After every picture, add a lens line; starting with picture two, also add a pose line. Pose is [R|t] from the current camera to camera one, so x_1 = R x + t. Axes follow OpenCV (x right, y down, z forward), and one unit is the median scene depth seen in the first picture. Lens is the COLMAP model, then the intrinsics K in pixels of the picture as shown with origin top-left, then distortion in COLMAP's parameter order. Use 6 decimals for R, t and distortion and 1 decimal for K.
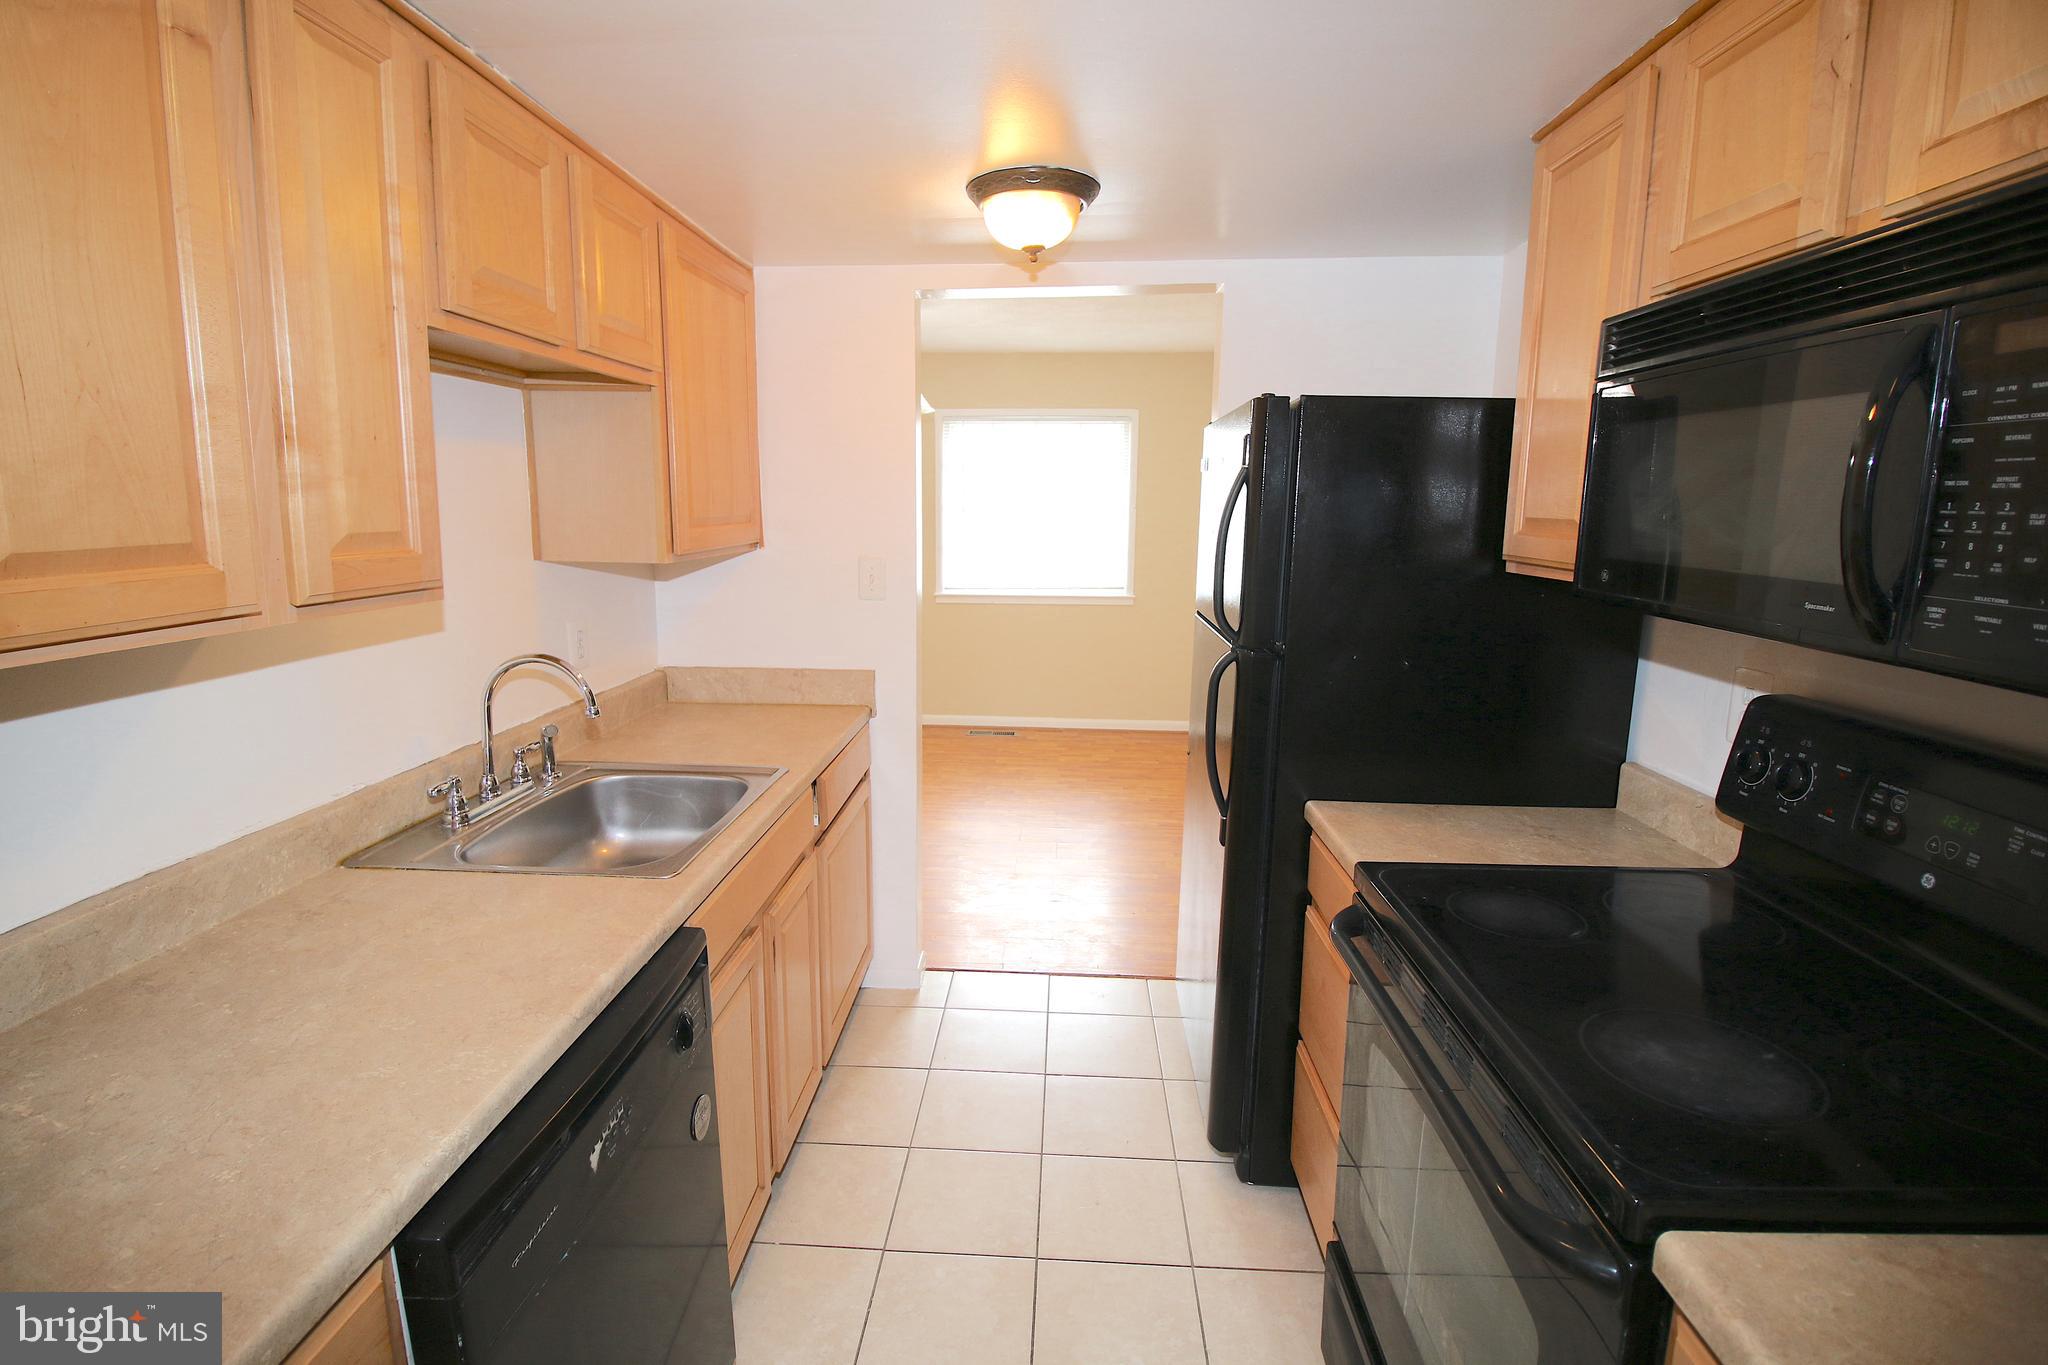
lens RADIAL K [[944.6, 0, 1012.6], [0, 944.6, 670.2], [0, 0, 1]] dist [0.002078, -0.008017]
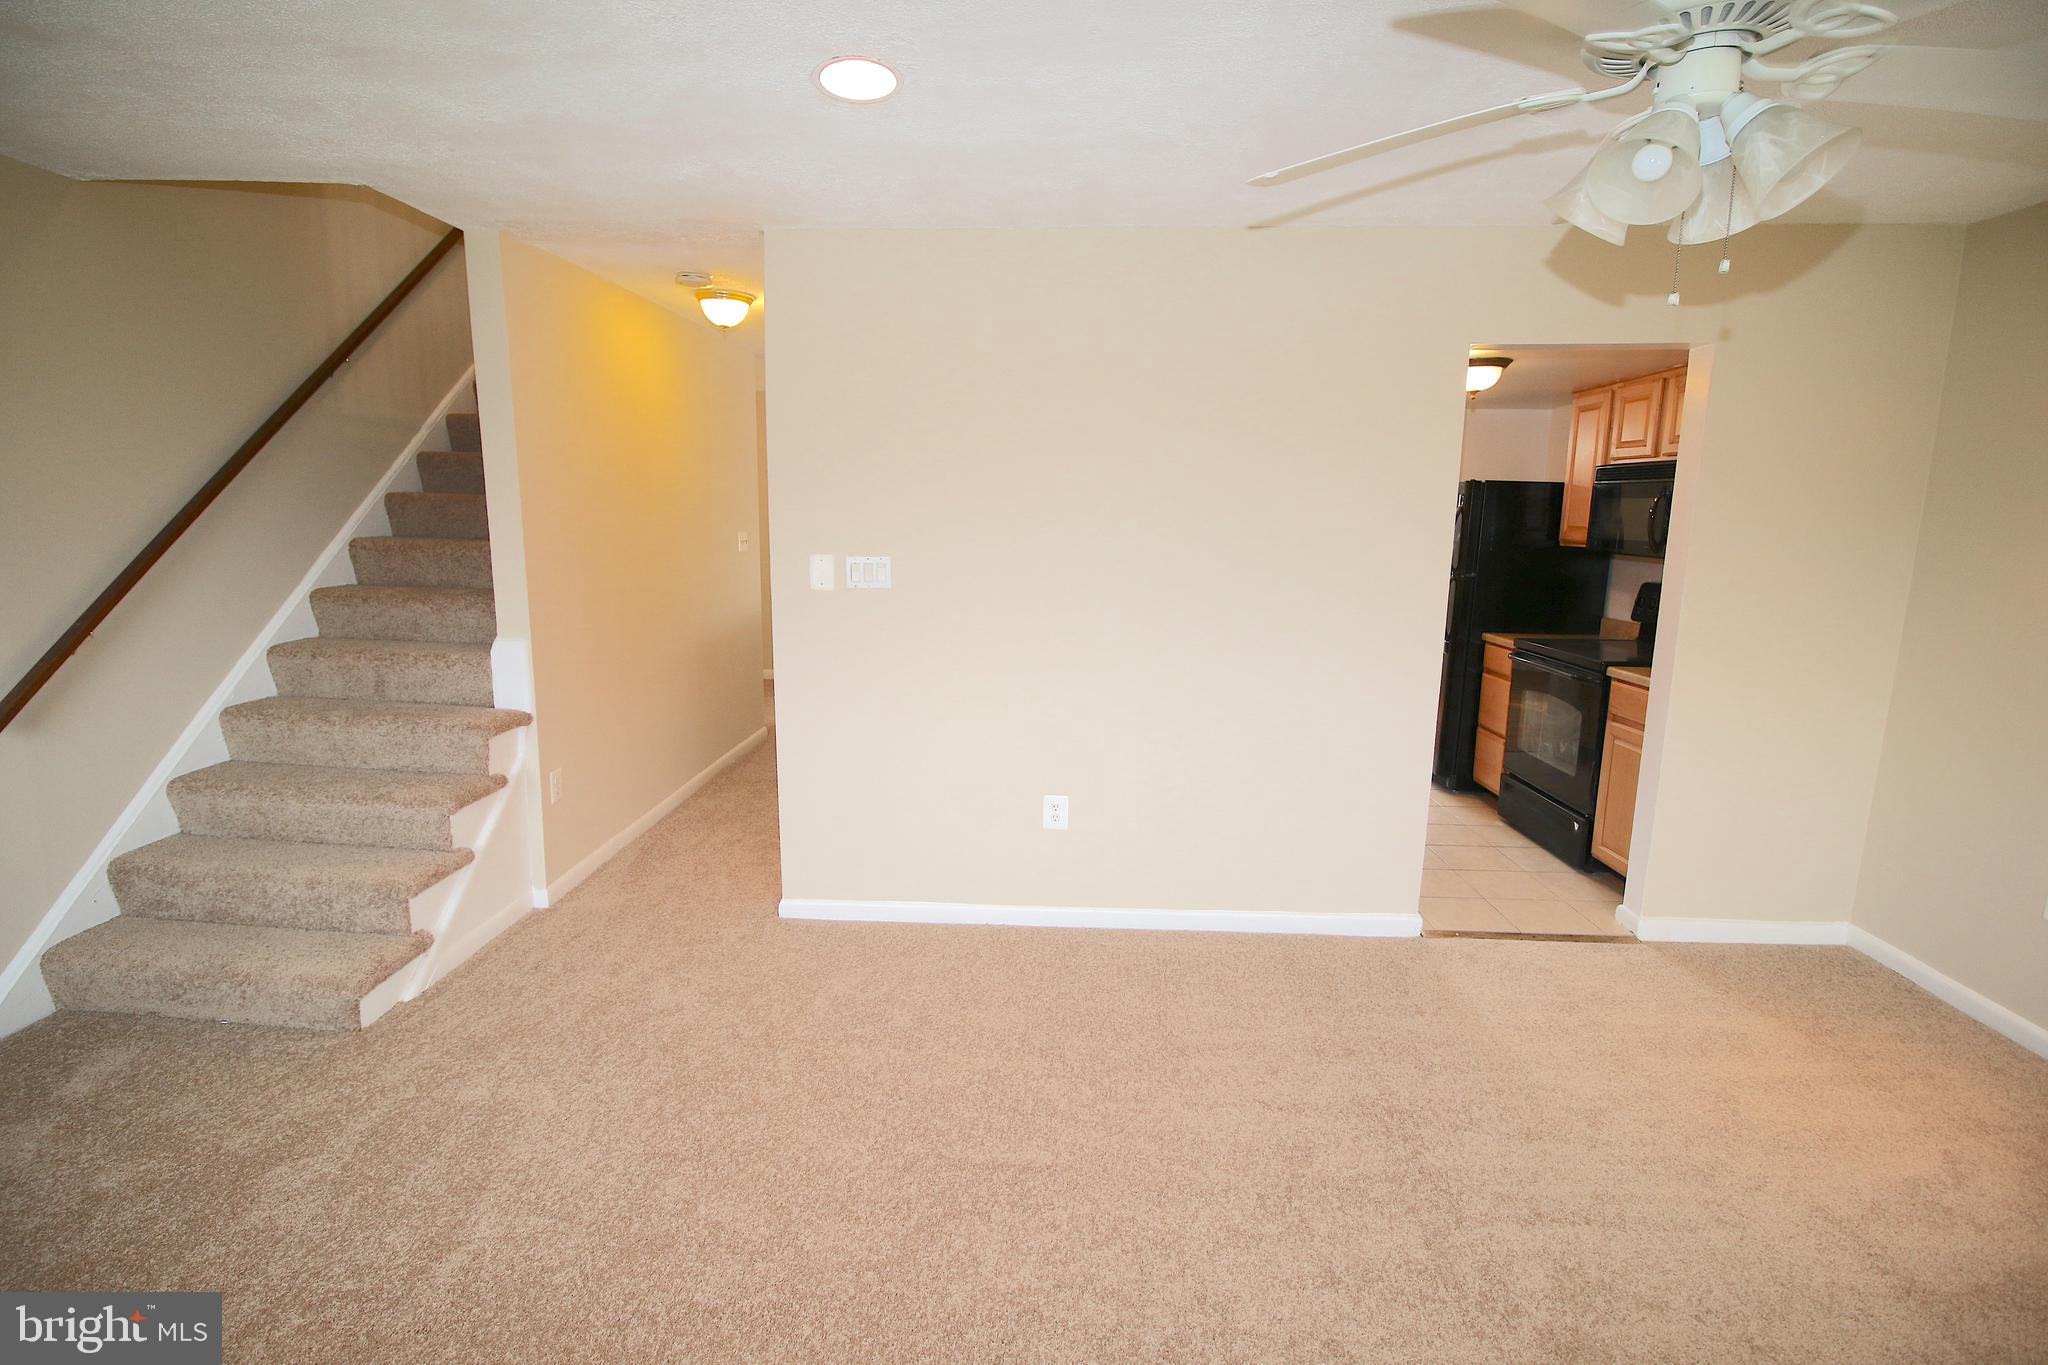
lens RADIAL K [[944.6, 0, 1008.8], [0, 944.6, 670.0], [0, 0, 1]] dist [0.002078, -0.008017]
pose [[0.999984, 0.003158, -0.004752, -1.074900], [-0.003218, 0.999915, -0.012614, 0.302014], [0.004712, 0.012629, 0.999909, -1.762481]]
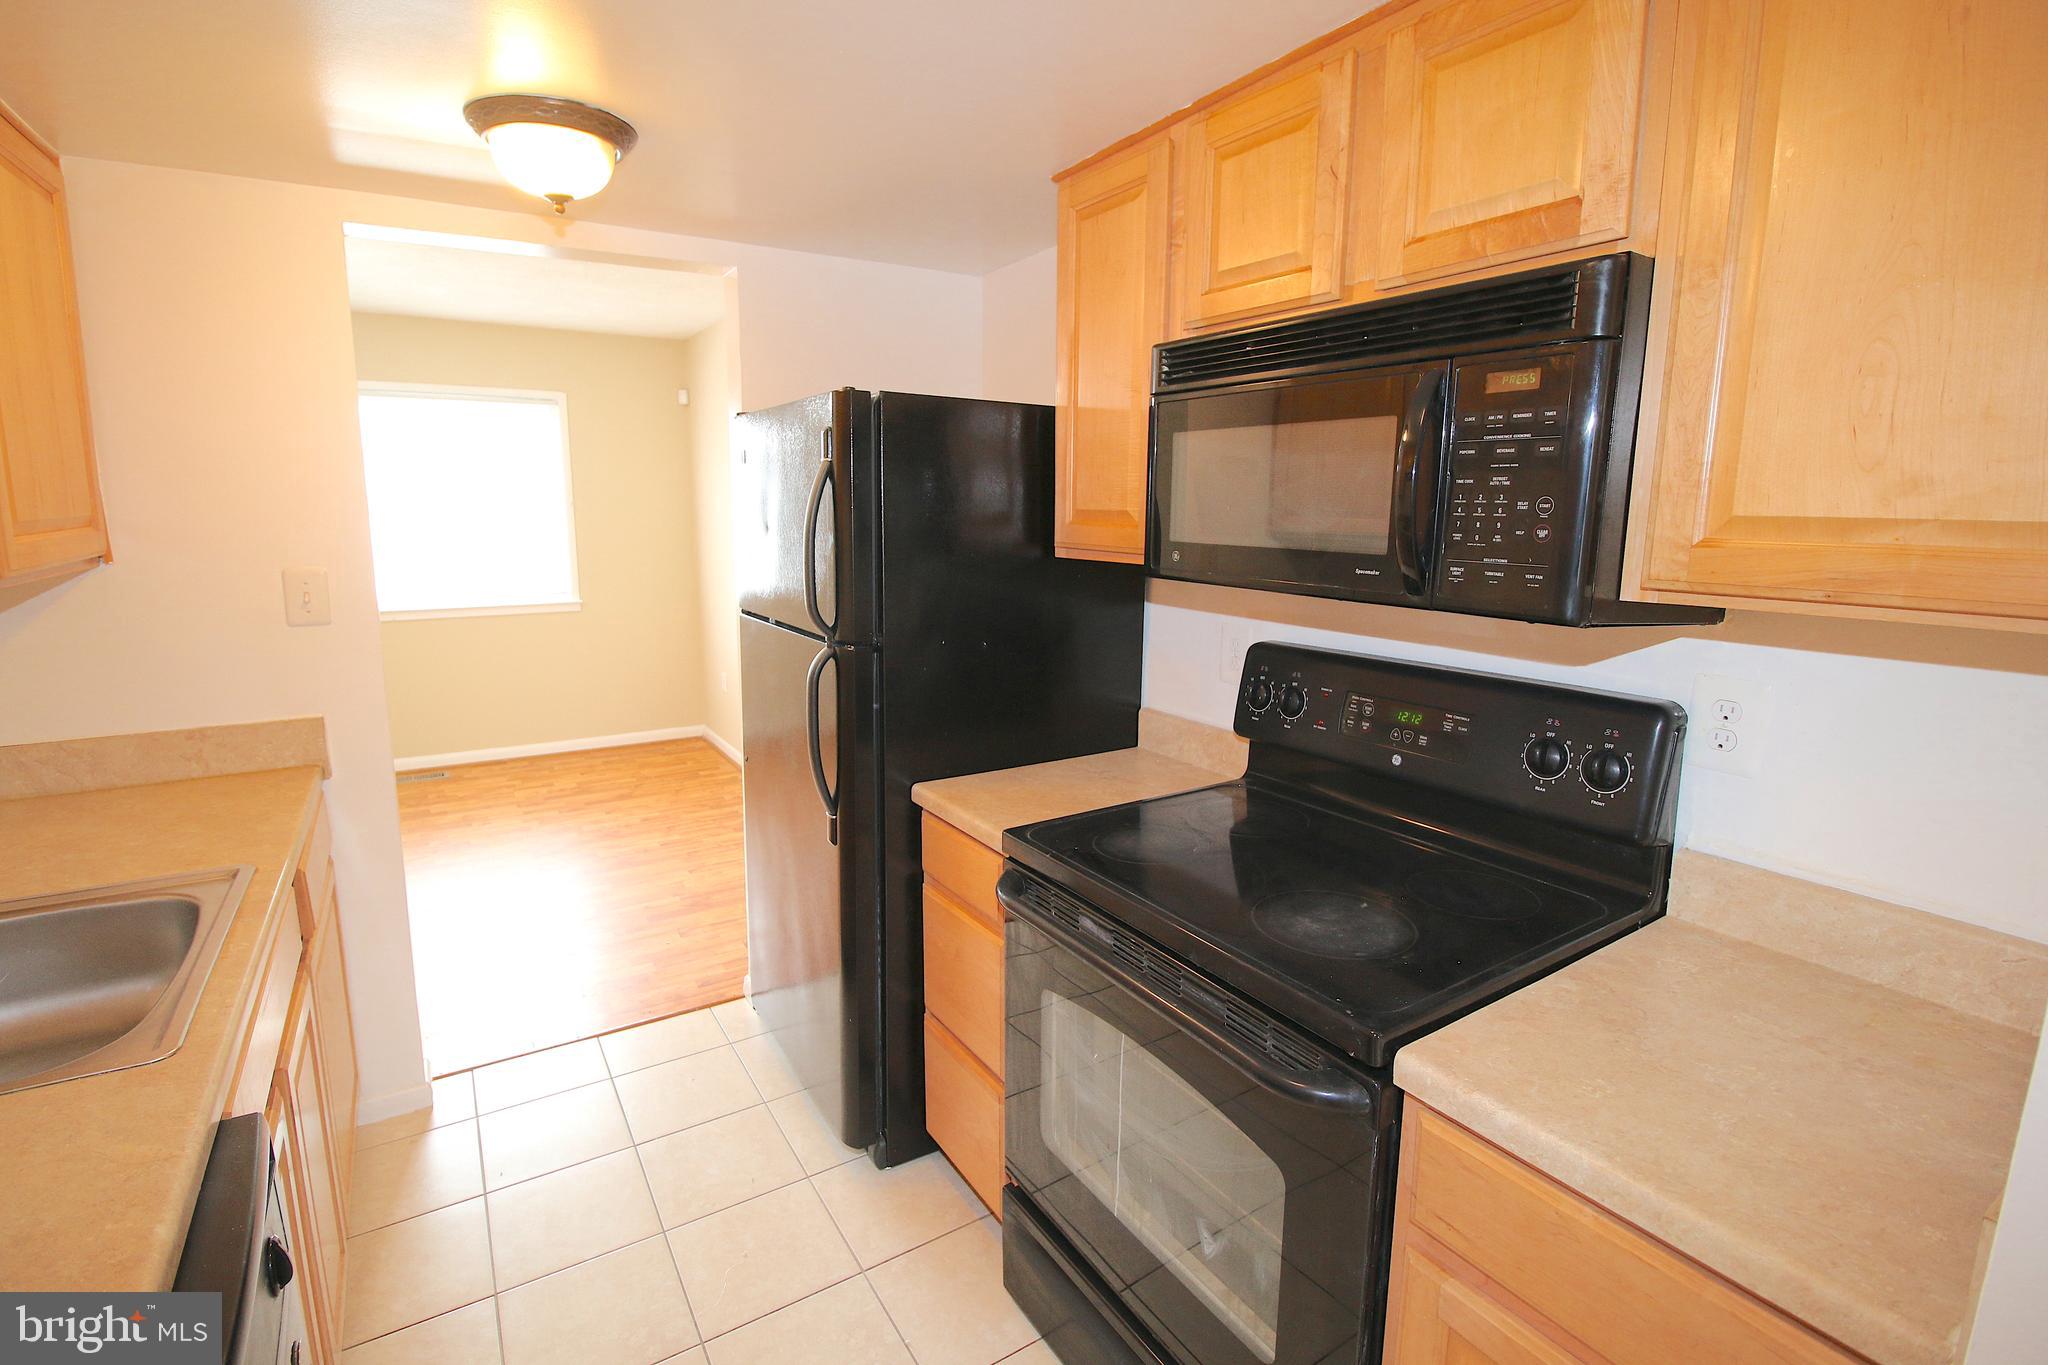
lens RADIAL K [[944.6, 0, 1021.1], [0, 944.6, 670.5], [0, 0, 1]] dist [0.002078, -0.008017]
pose [[0.817946, -0.104317, 0.565758, -0.179709], [0.101157, 0.994180, 0.037064, -0.013805], [-0.566332, 0.026914, 0.823738, 0.083180]]
